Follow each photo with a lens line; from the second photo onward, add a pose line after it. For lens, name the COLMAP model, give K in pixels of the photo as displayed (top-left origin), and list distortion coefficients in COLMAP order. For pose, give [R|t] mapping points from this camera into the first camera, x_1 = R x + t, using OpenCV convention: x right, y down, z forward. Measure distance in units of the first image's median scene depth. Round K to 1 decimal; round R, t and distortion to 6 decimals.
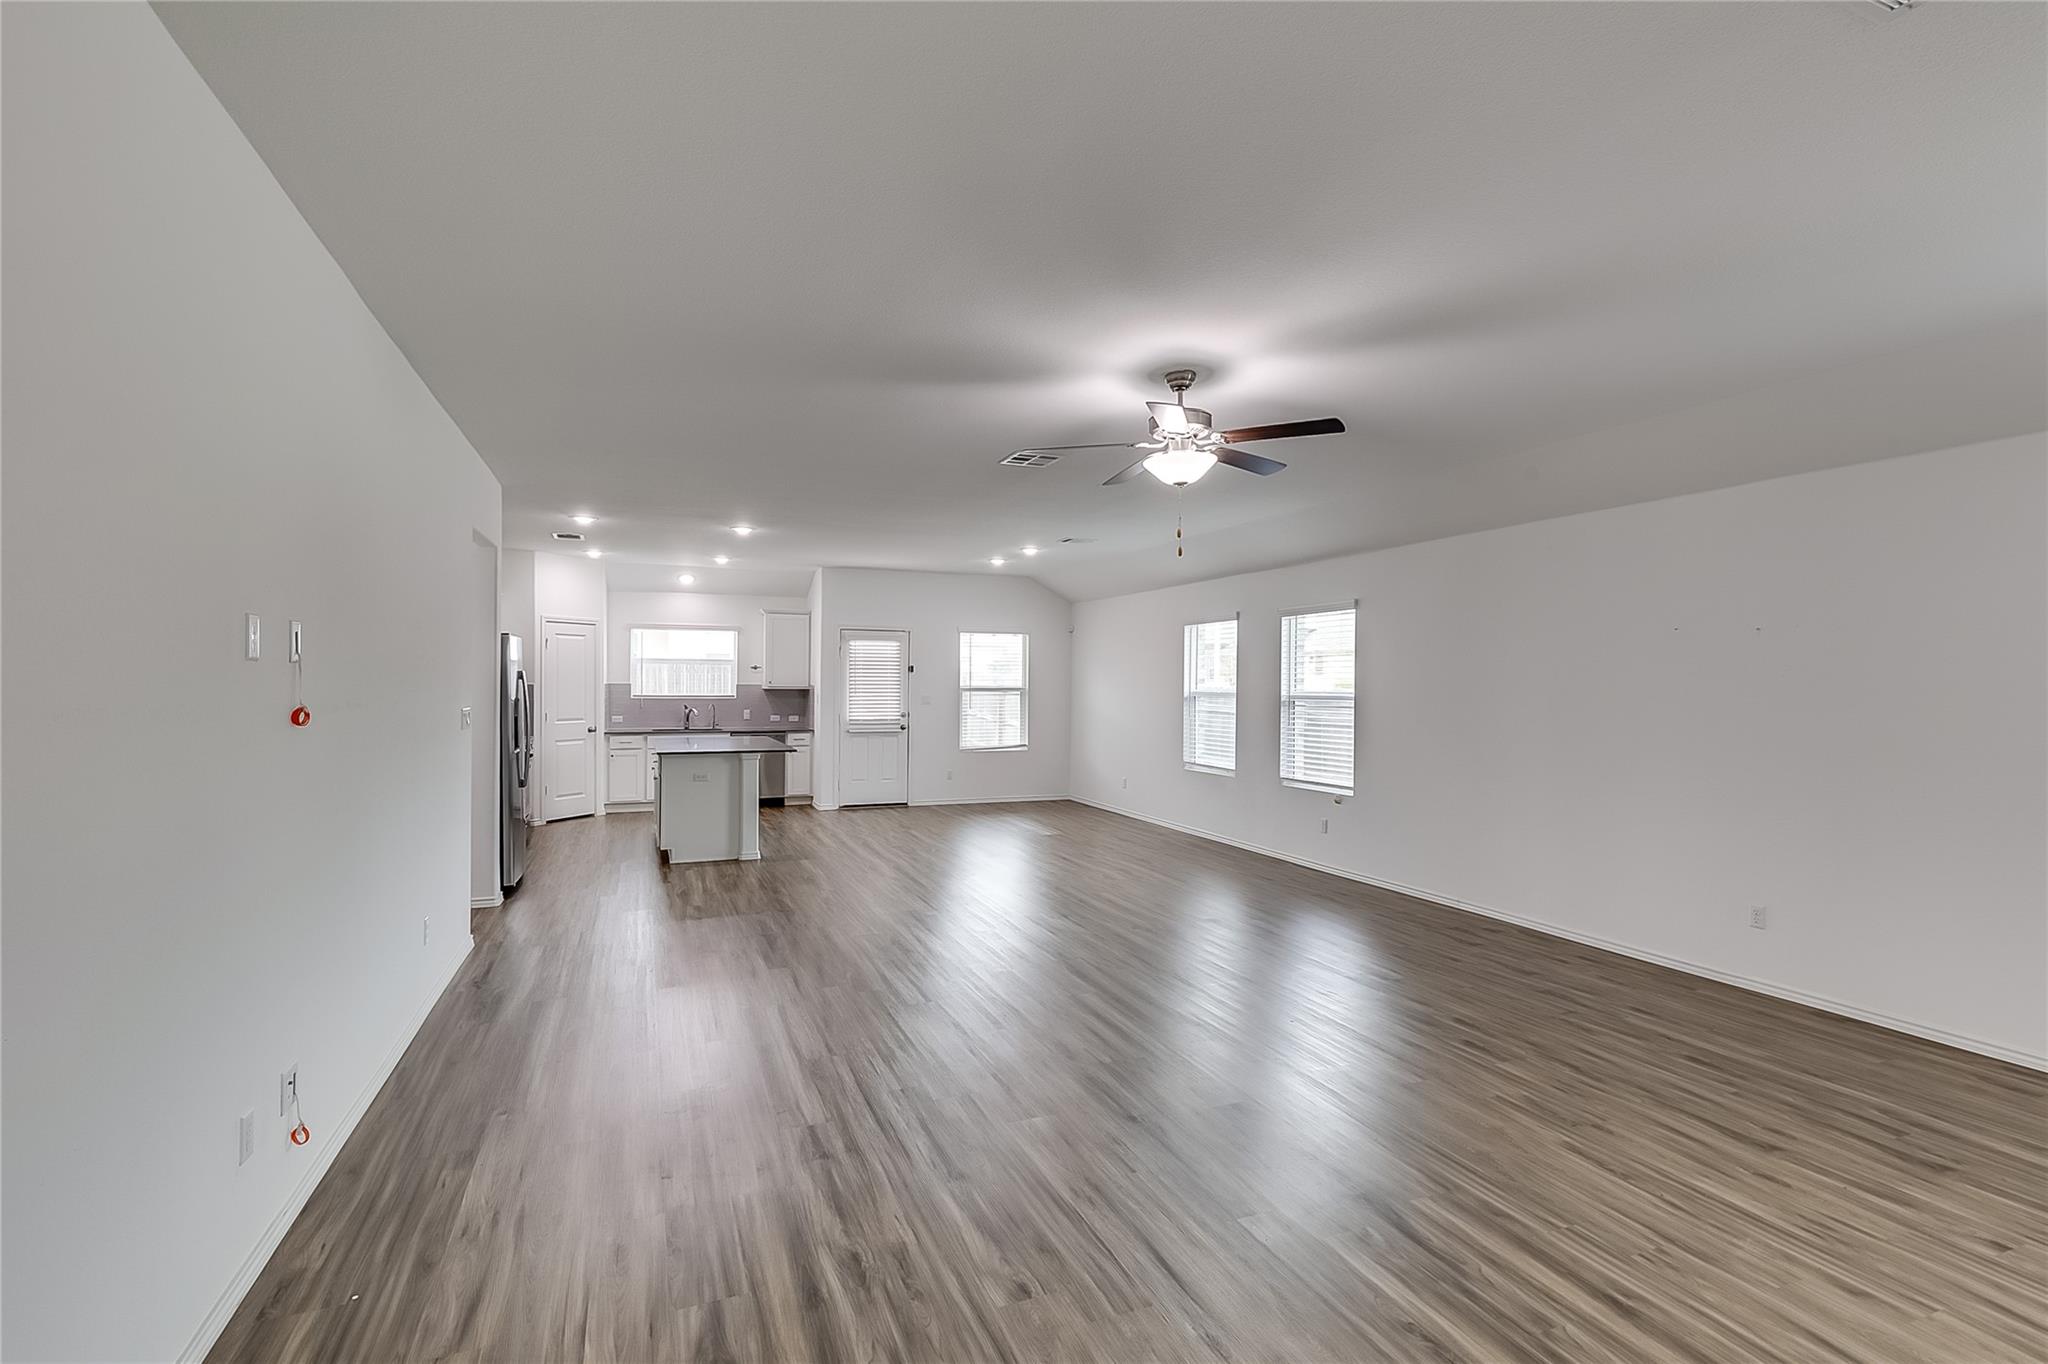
lens RADIAL K [[941.5, 0, 1016.3], [0, 941.5, 683.3], [0, 0, 1]] dist [0.011460, -0.000086]
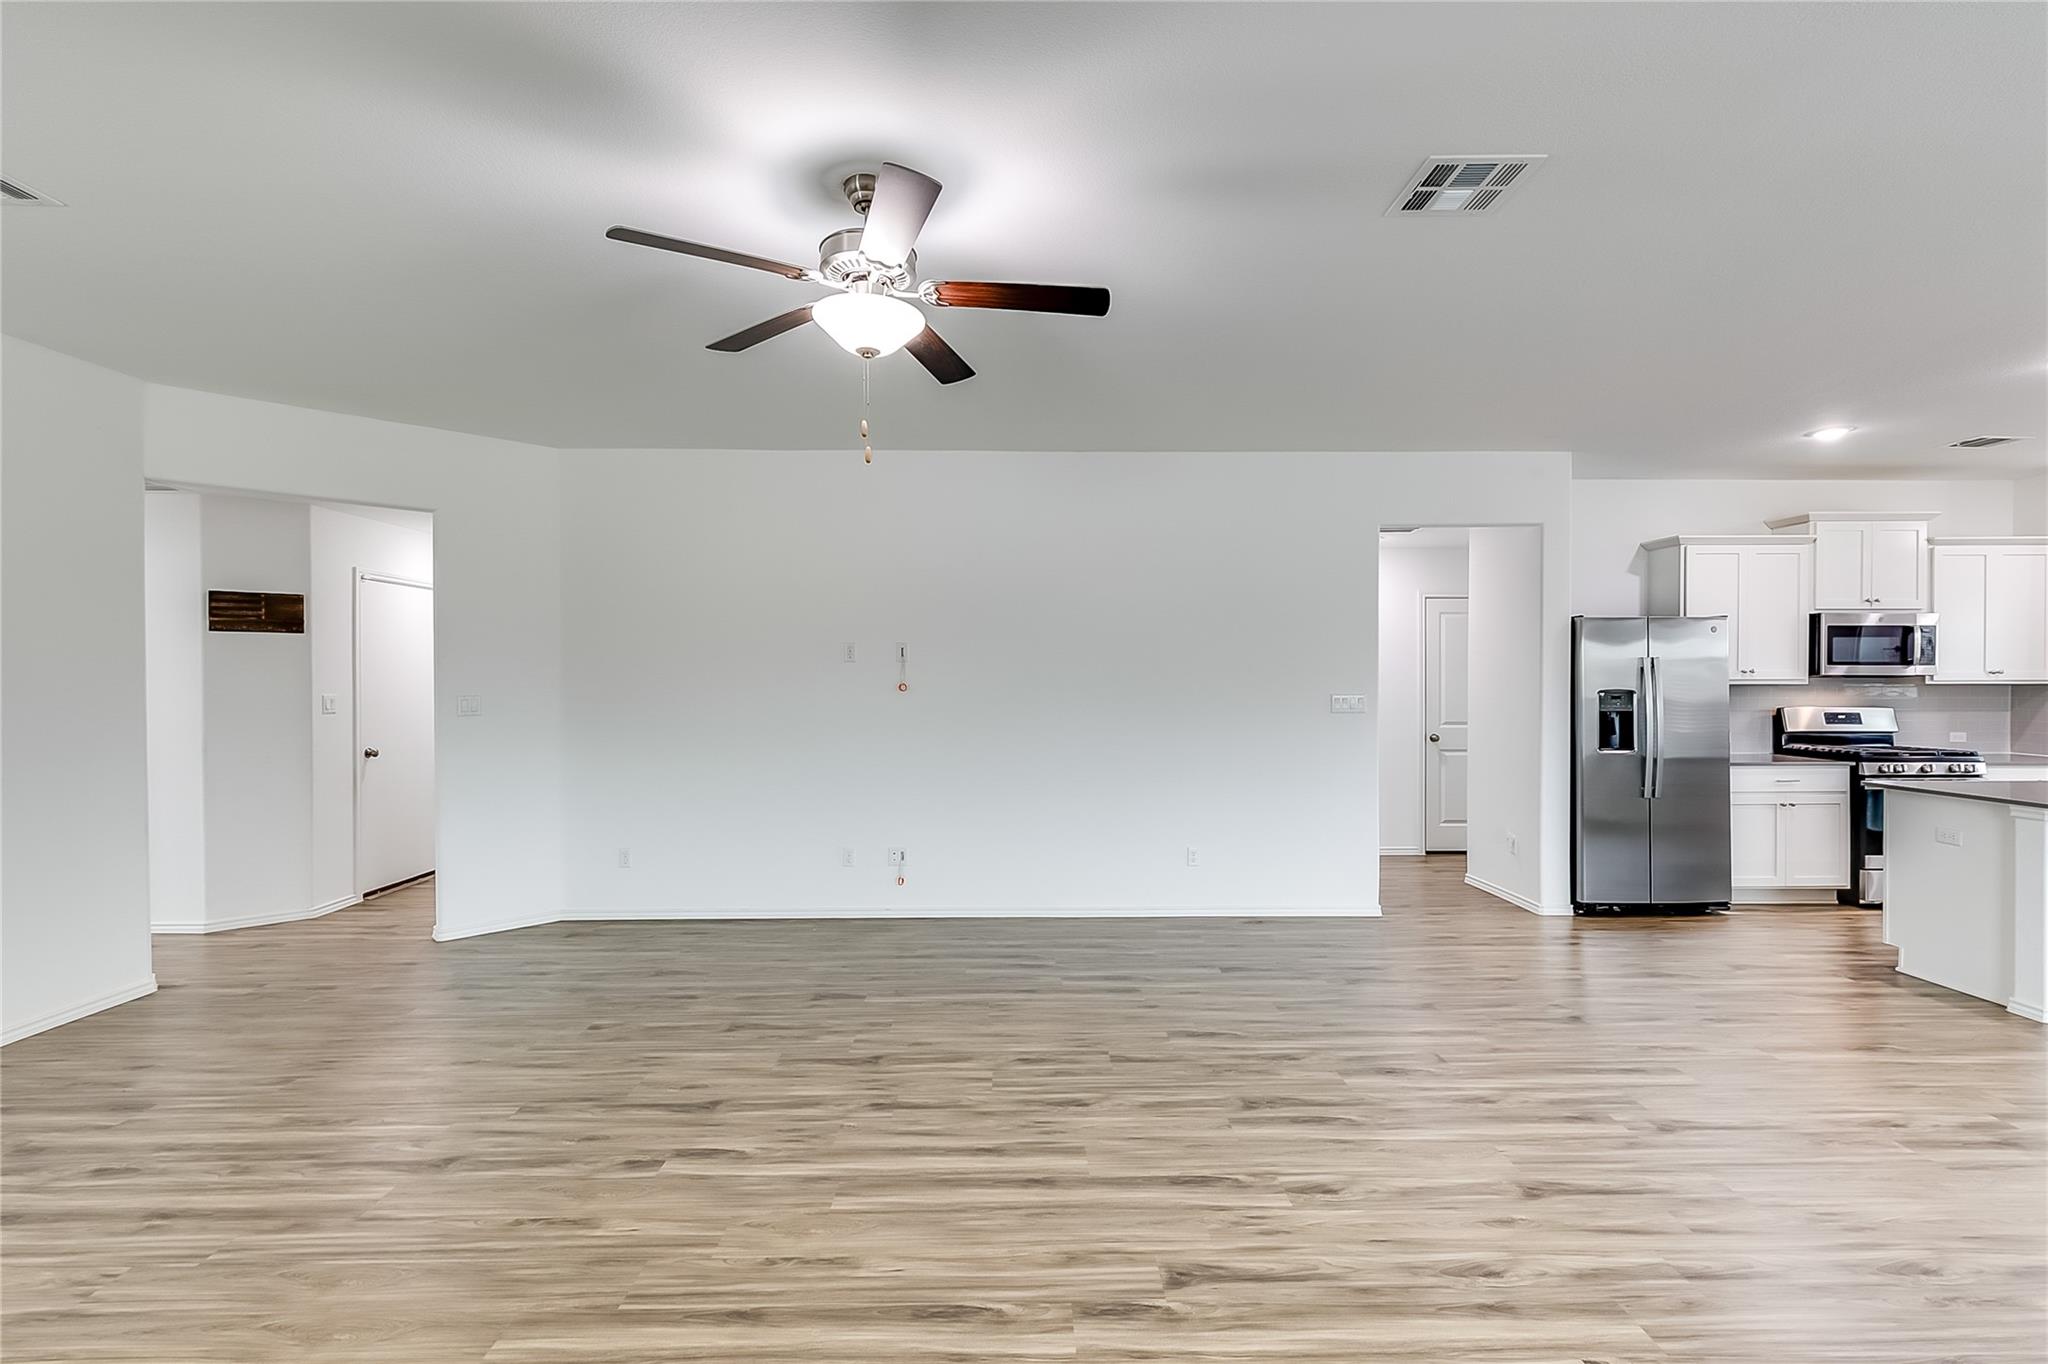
lens RADIAL K [[926.0, 0, 1025.5], [0, 926.0, 685.8], [0, 0, 1]] dist [0.005578, -0.000242]
pose [[-0.352892, 0.002439, -0.935661, 0.263838], [-0.002128, 0.999992, 0.003409, 0.005791], [0.935662, 0.003194, -0.352884, 0.474119]]
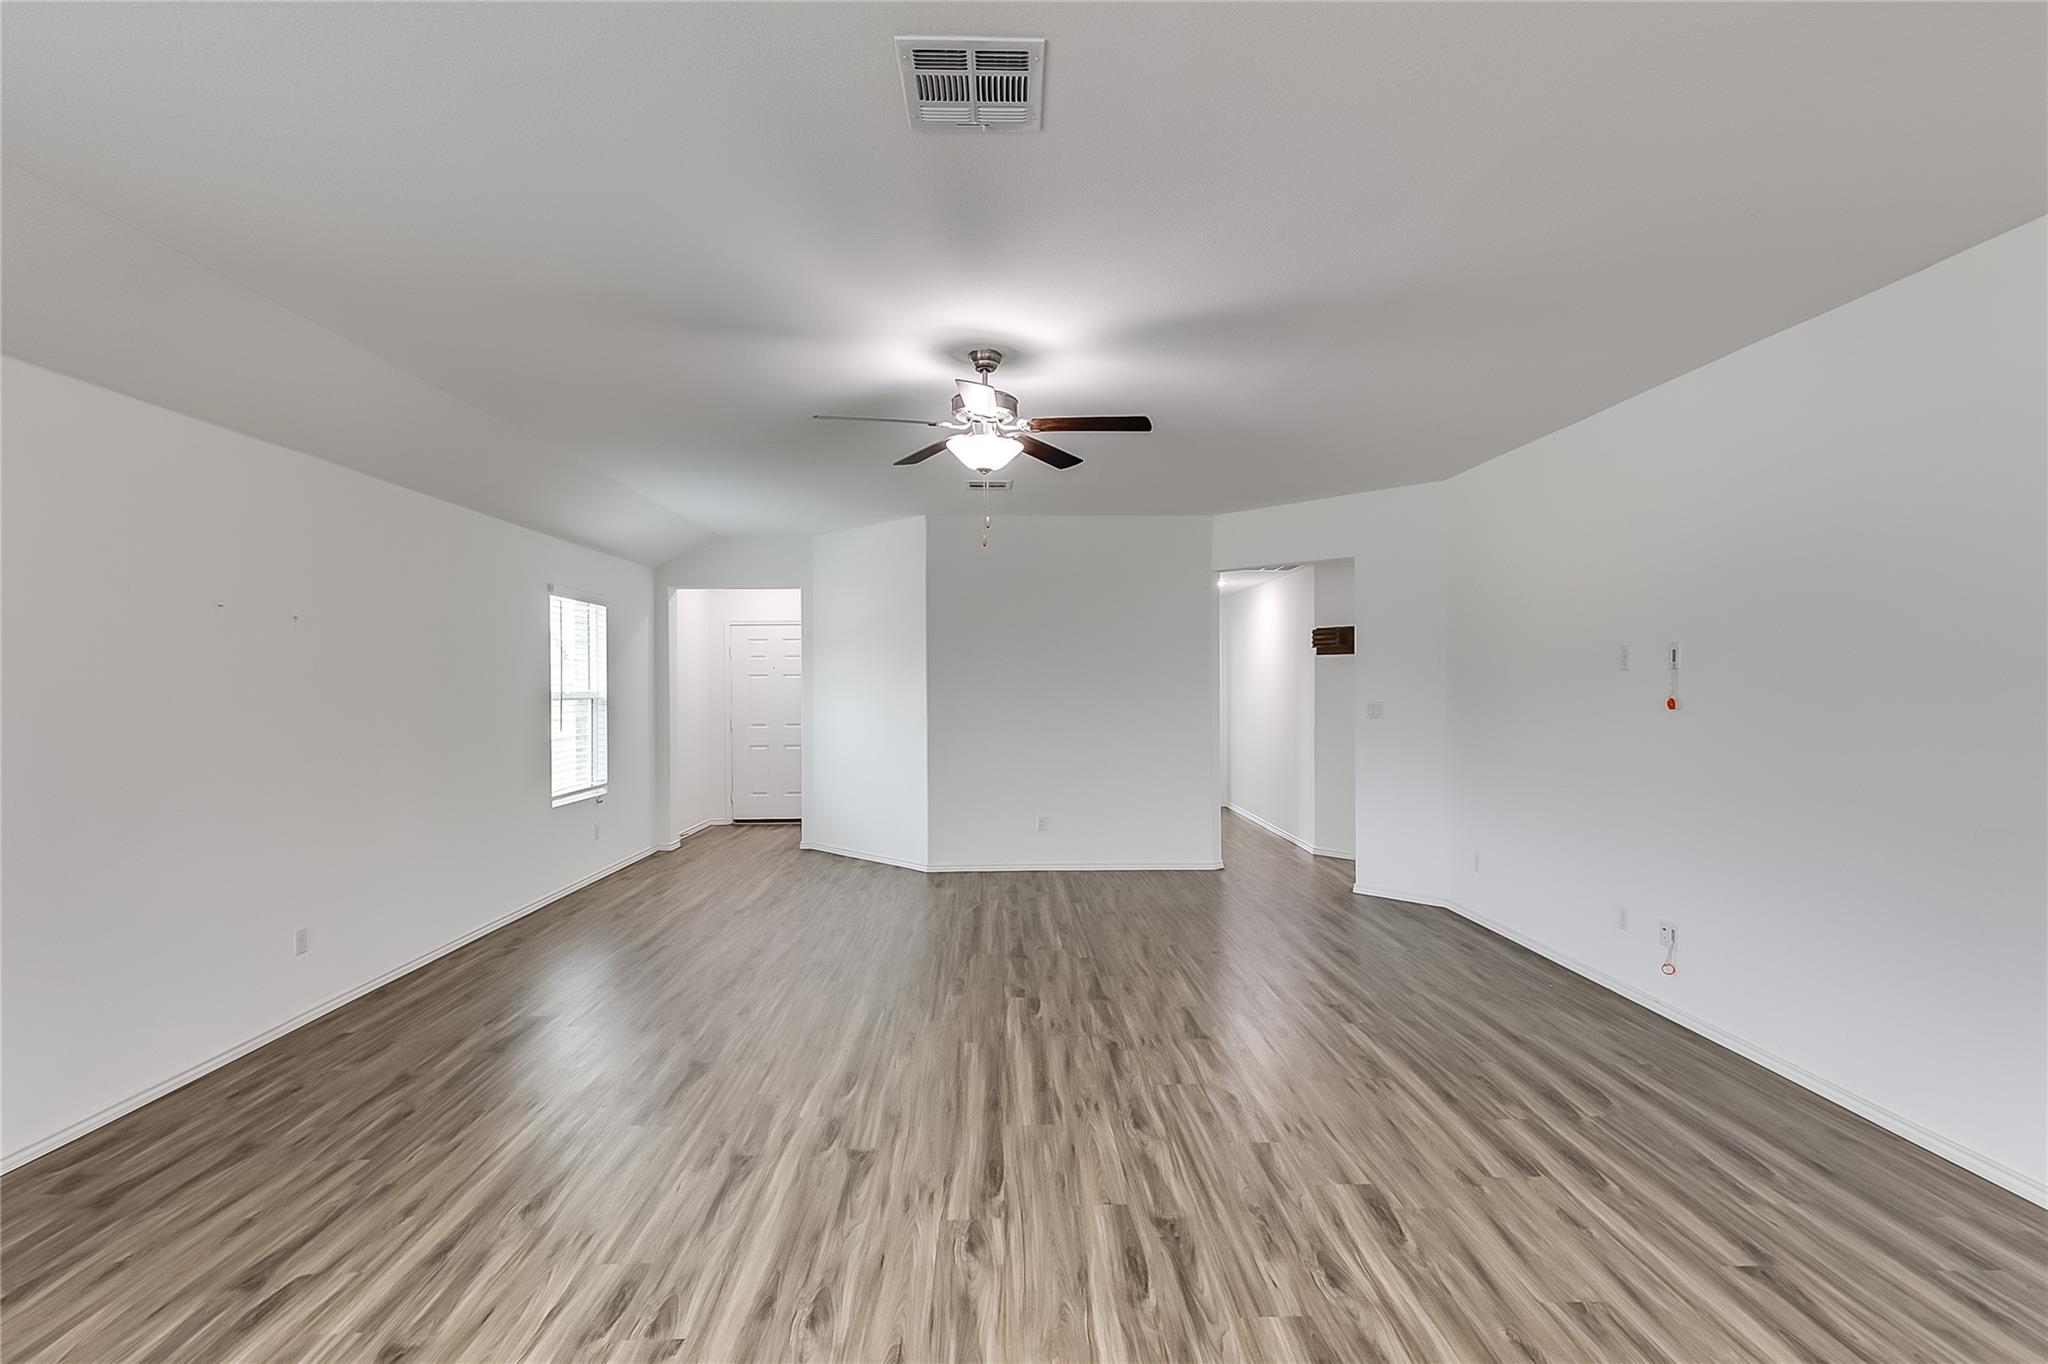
lens RADIAL K [[931.3, 0, 1030.5], [0, 931.3, 649.1], [0, 0, 1]] dist [0.006175, -0.000179]
pose [[-0.943109, 0.008392, 0.332377, -0.065657], [-0.002435, 0.999480, -0.032146, -0.000233], [-0.332474, -0.031127, -0.942599, 0.669208]]
